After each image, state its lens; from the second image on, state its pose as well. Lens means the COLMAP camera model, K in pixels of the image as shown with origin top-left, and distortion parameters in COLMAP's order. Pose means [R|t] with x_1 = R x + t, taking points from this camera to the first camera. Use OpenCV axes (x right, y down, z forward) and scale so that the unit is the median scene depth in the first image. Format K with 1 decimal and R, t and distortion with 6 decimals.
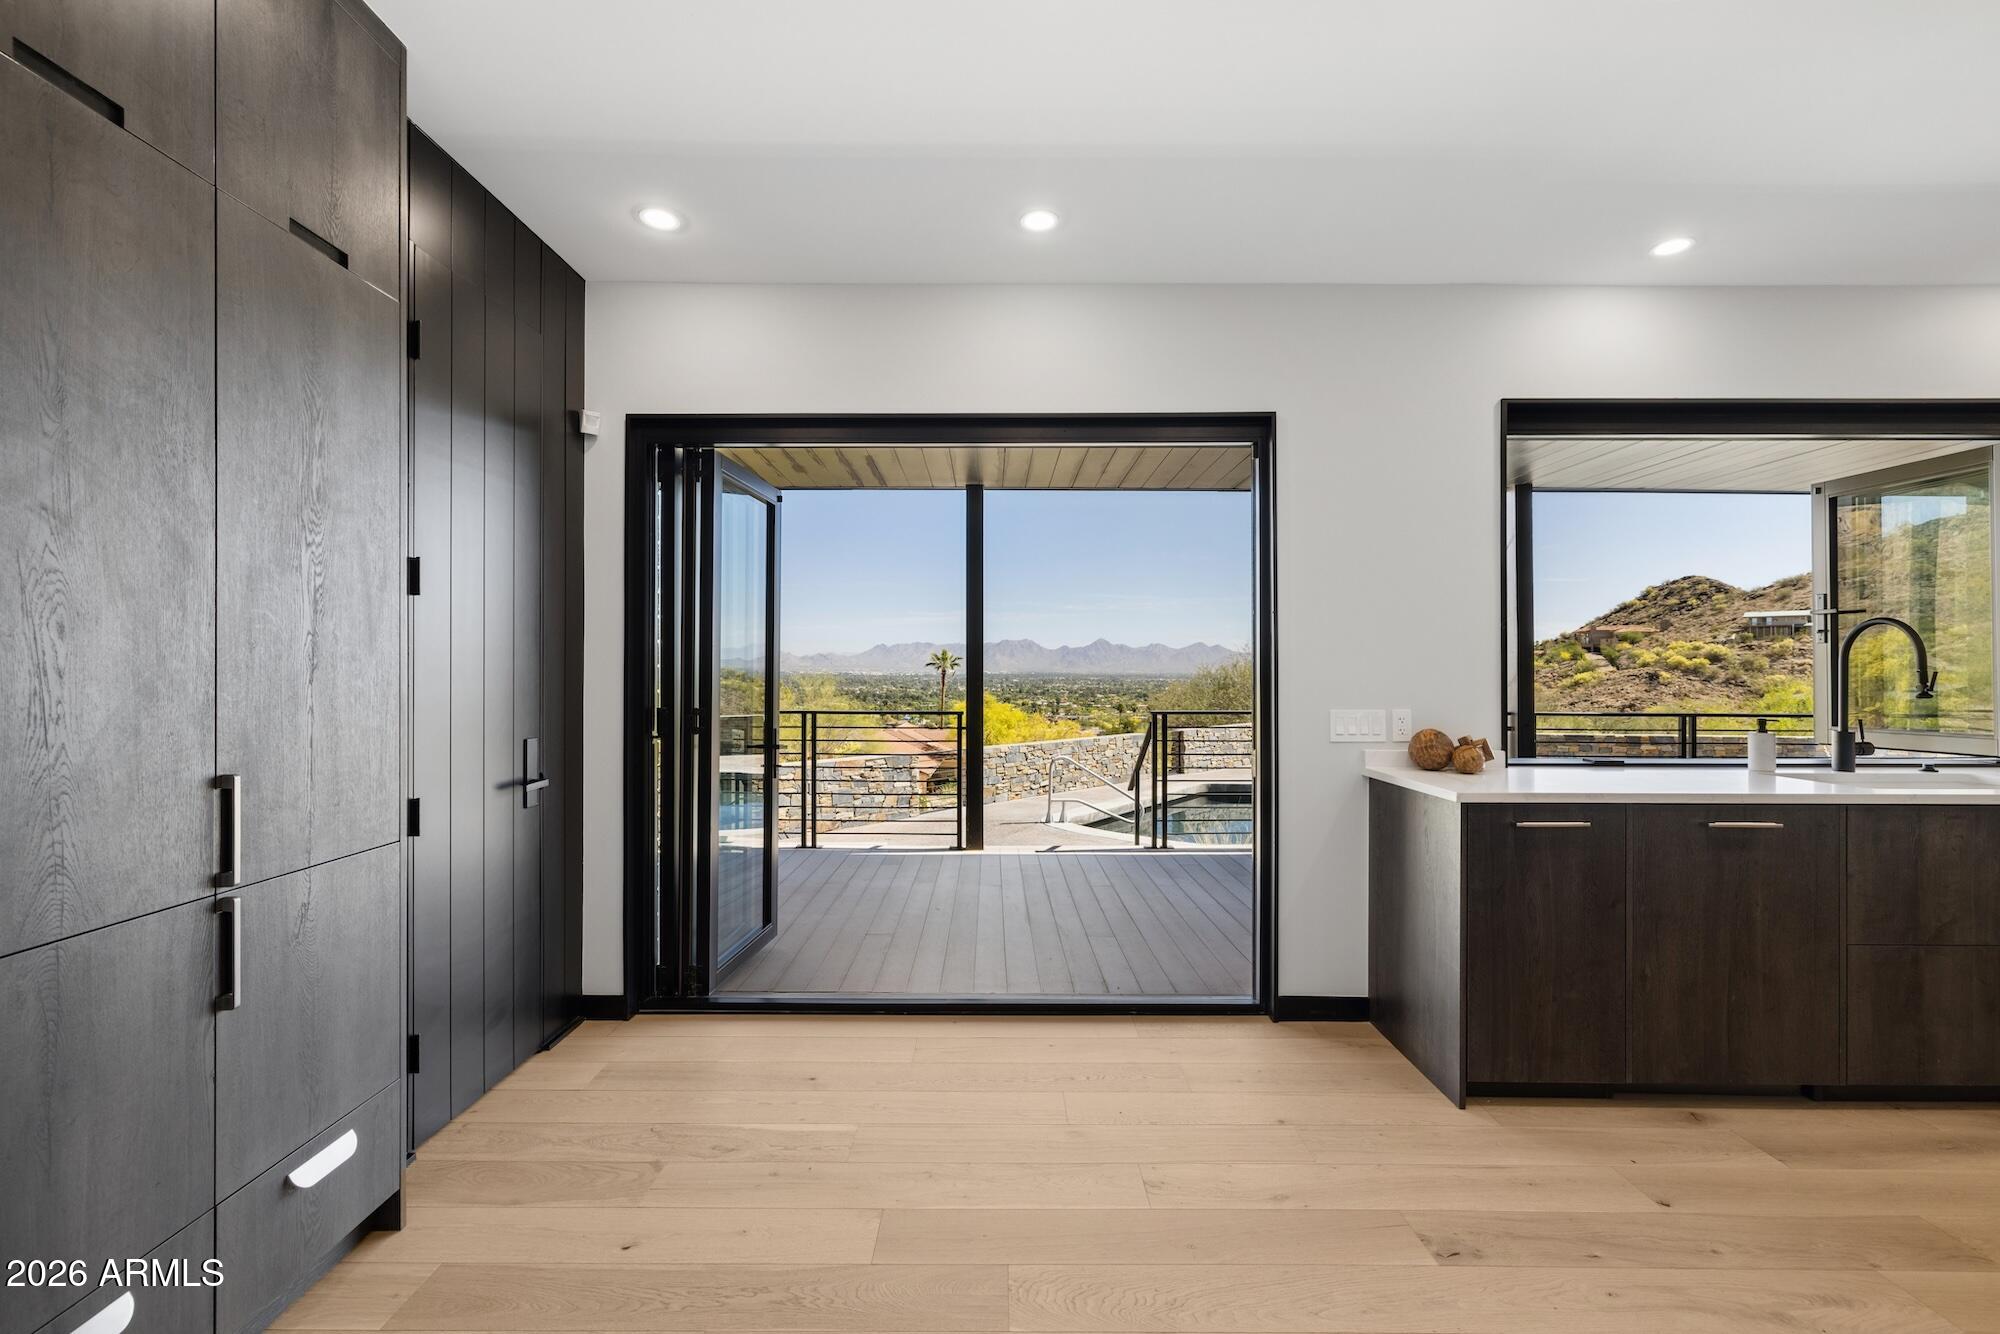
lens RADIAL K [[844.3, 0, 997.1], [0, 844.3, 666.3], [0, 0, 1]] dist [0.000922, -0.000042]
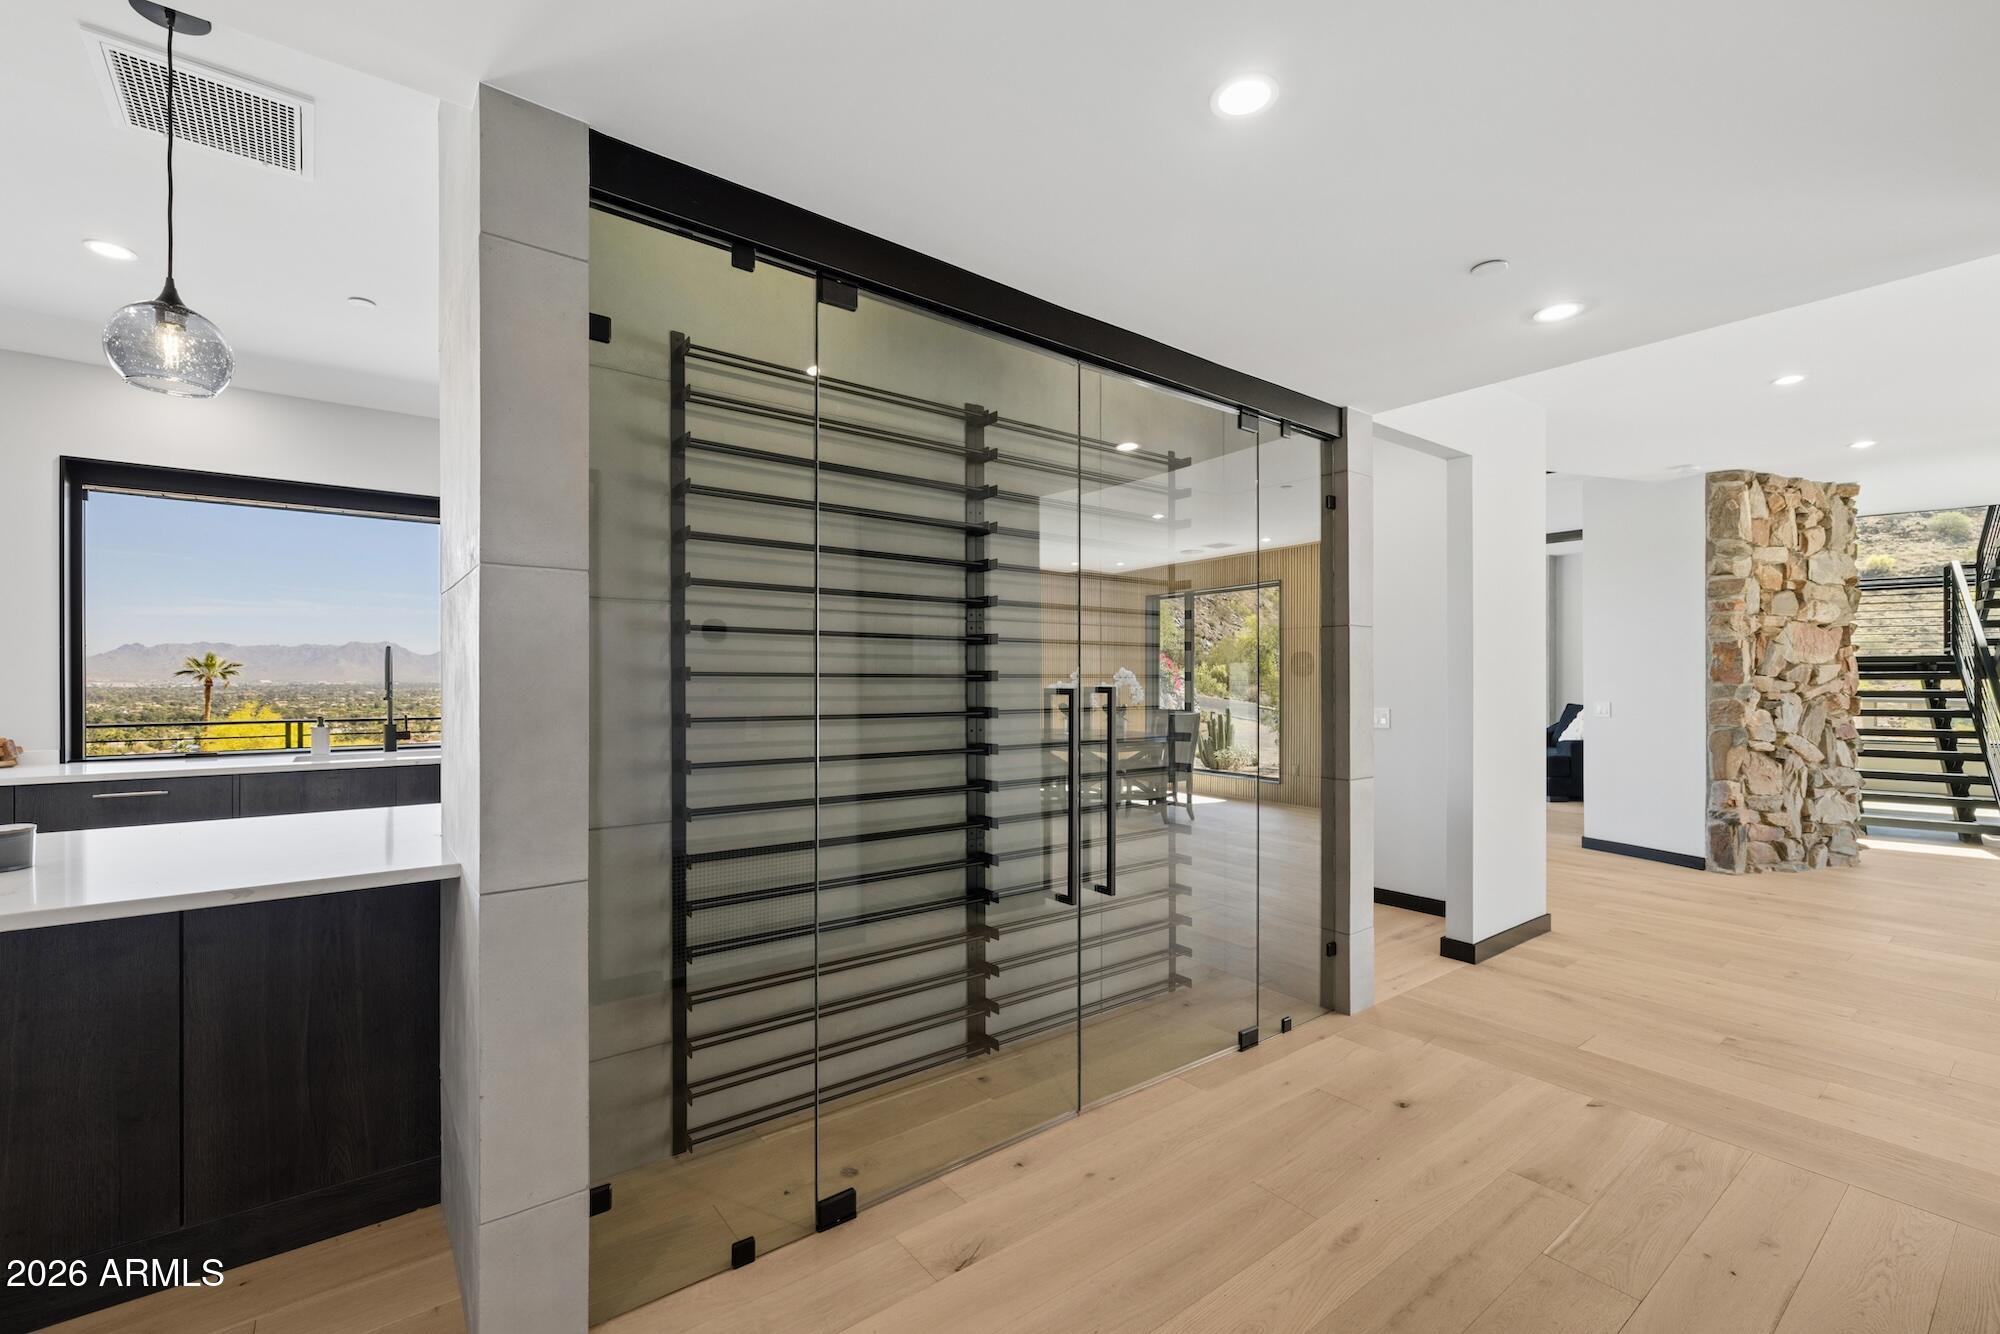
lens RADIAL K [[846.0, 0, 993.6], [0, 846.0, 681.9], [0, 0, 1]] dist [0.001958, -0.000345]
pose [[0.792547, -0.003709, 0.609799, 0.157056], [-0.000948, 0.999973, 0.007314, -0.001119], [-0.609810, -0.006375, 0.792522, -0.130267]]
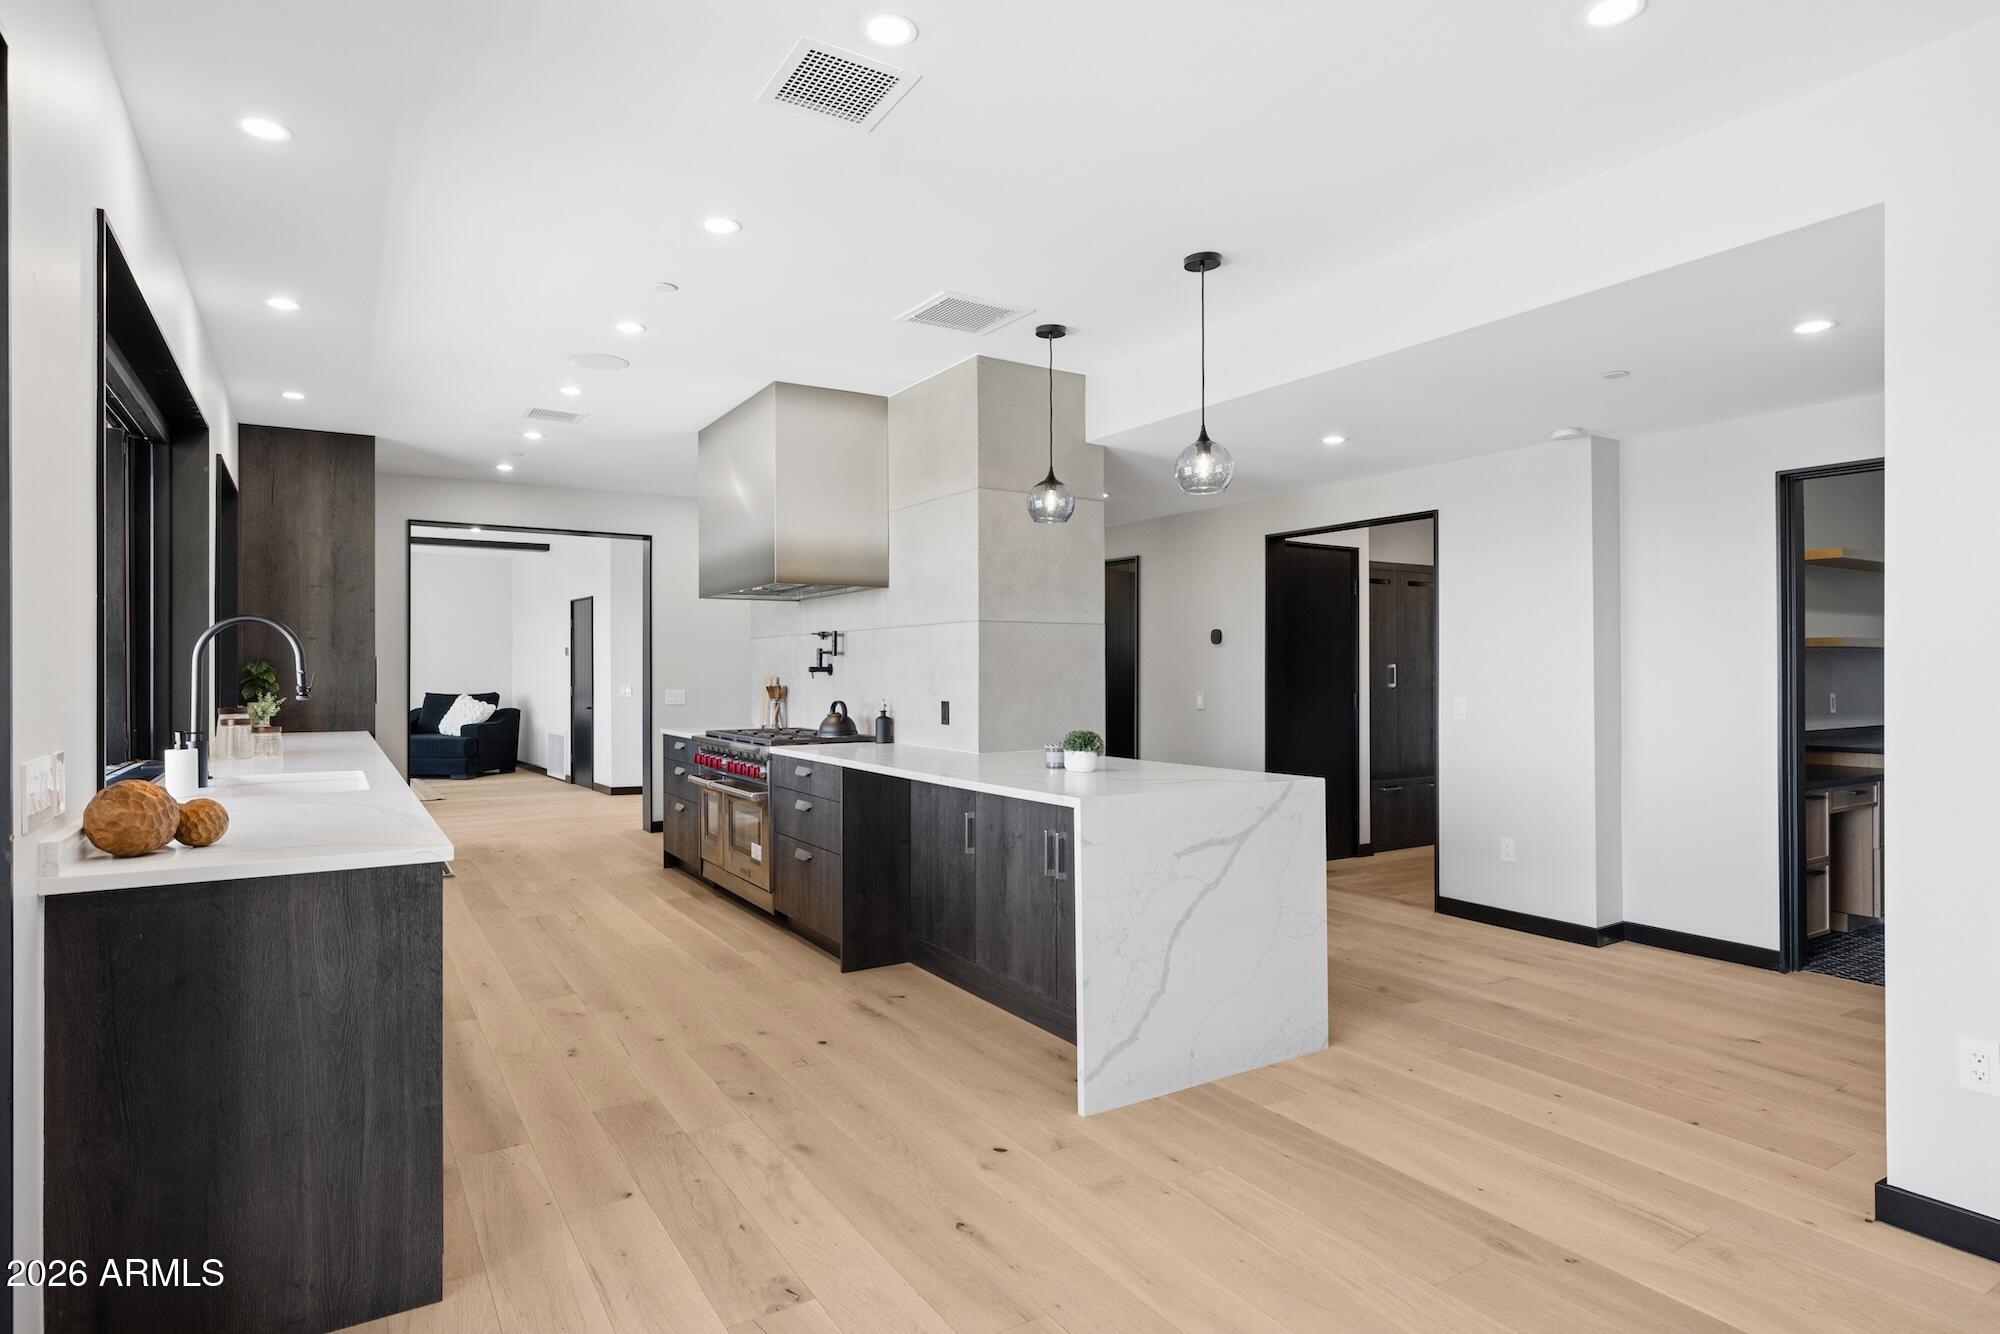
lens RADIAL K [[1069.2, 0, 1000.0], [0, 1069.2, 667.0], [0, 0, 1]] dist [-0.002091, -0.000439]
pose [[-0.535892, 0.001672, 0.844285, -0.061365], [-0.003132, 0.999987, -0.003968, 0.000343], [-0.844281, -0.004771, -0.535879, 0.149631]]
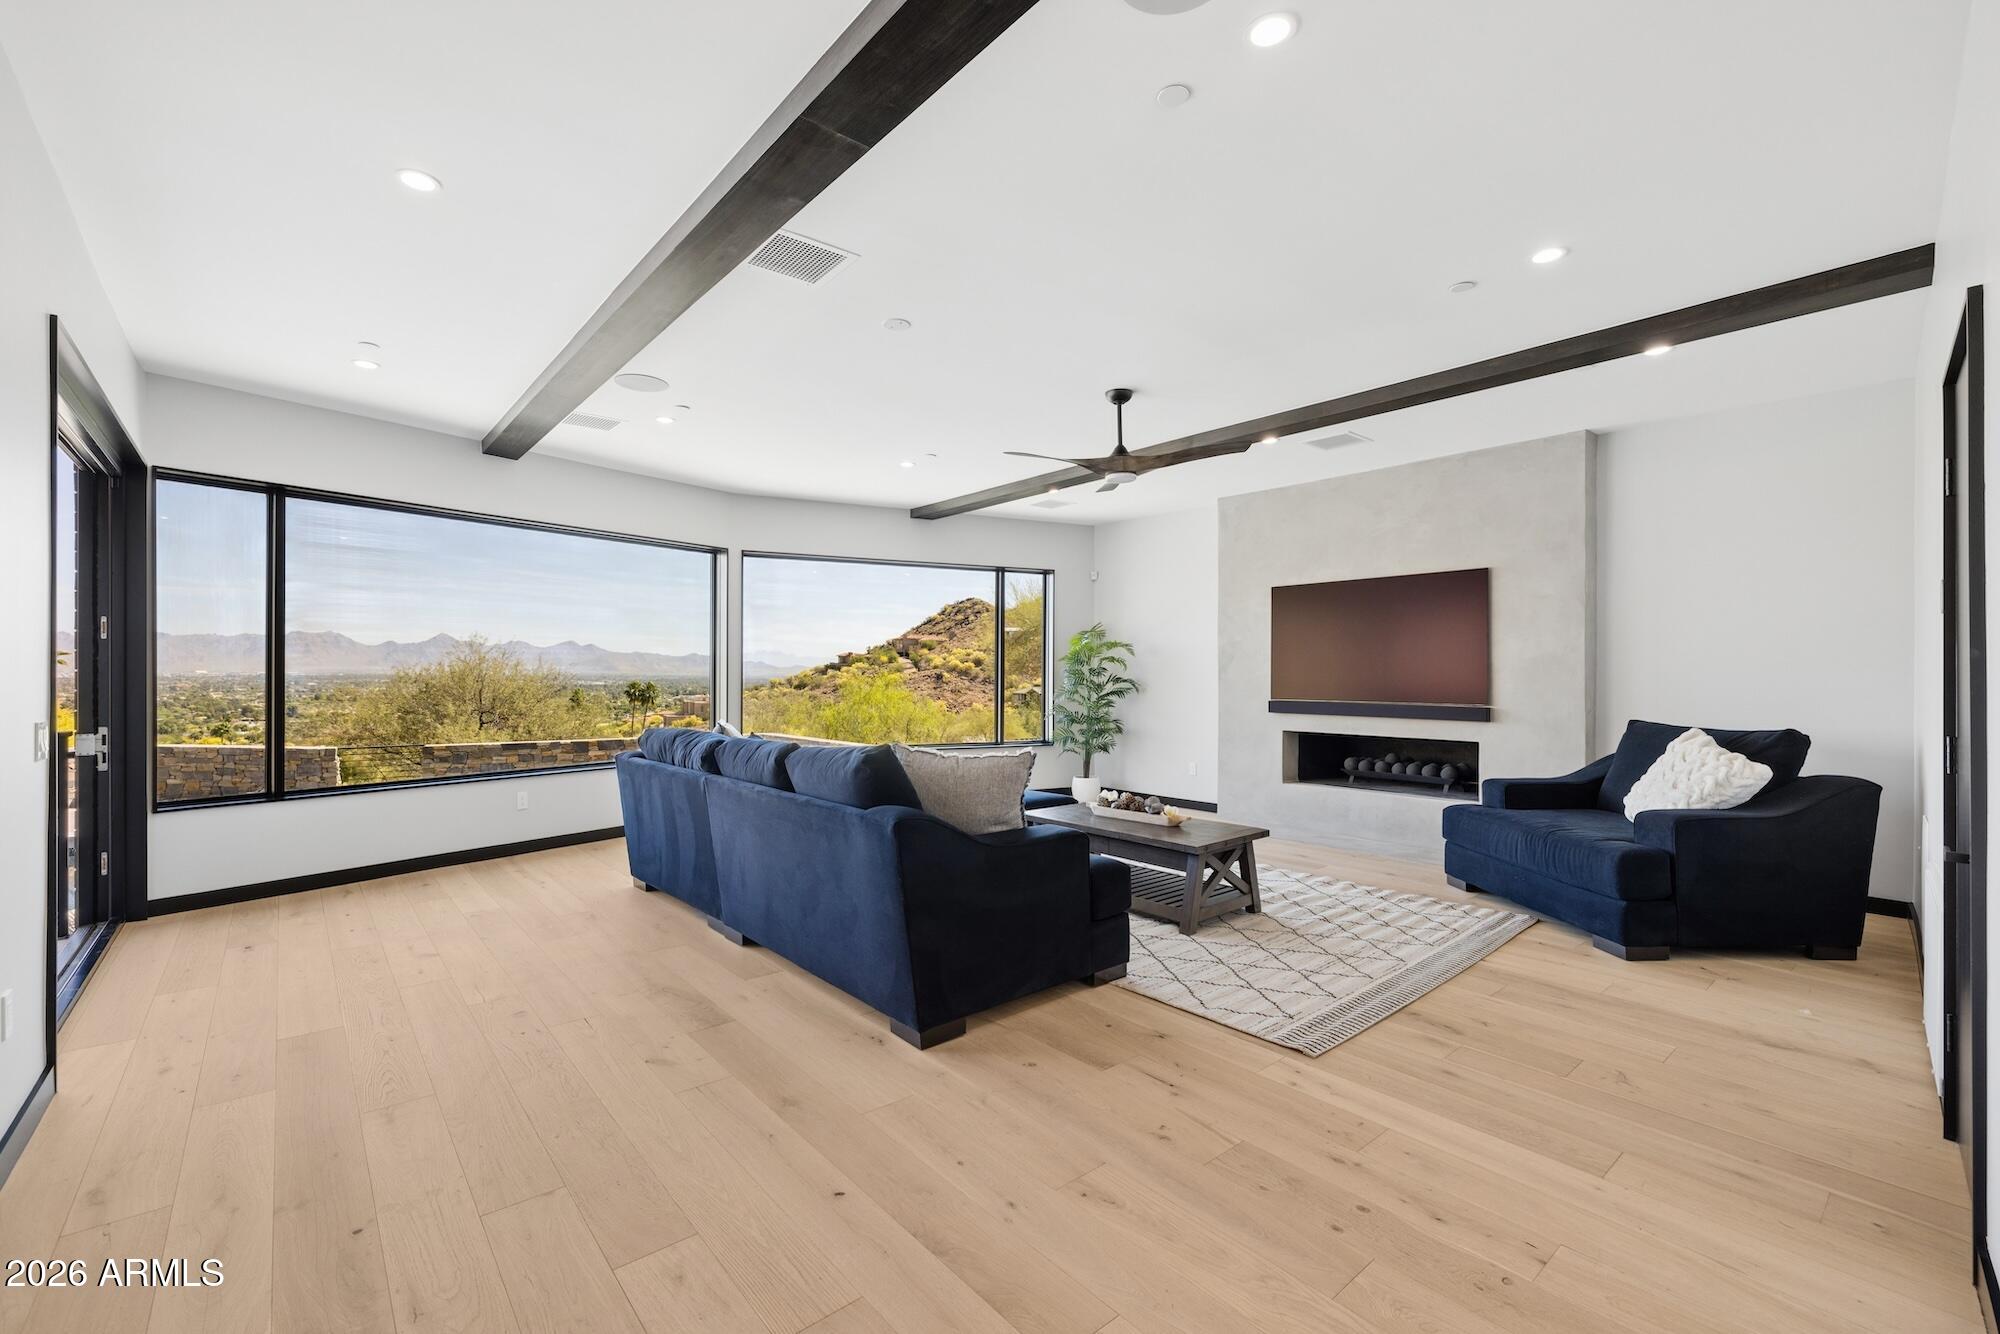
lens RADIAL K [[845.9, 0, 985.5], [0, 845.9, 672.0], [0, 0, 1]] dist [0.001122, 0.000150]
pose [[0.769952, 0.001022, 0.638101, 0.467935], [-0.004511, 0.999982, 0.003841, 0.001212], [-0.638086, -0.005836, 0.769943, 0.007845]]
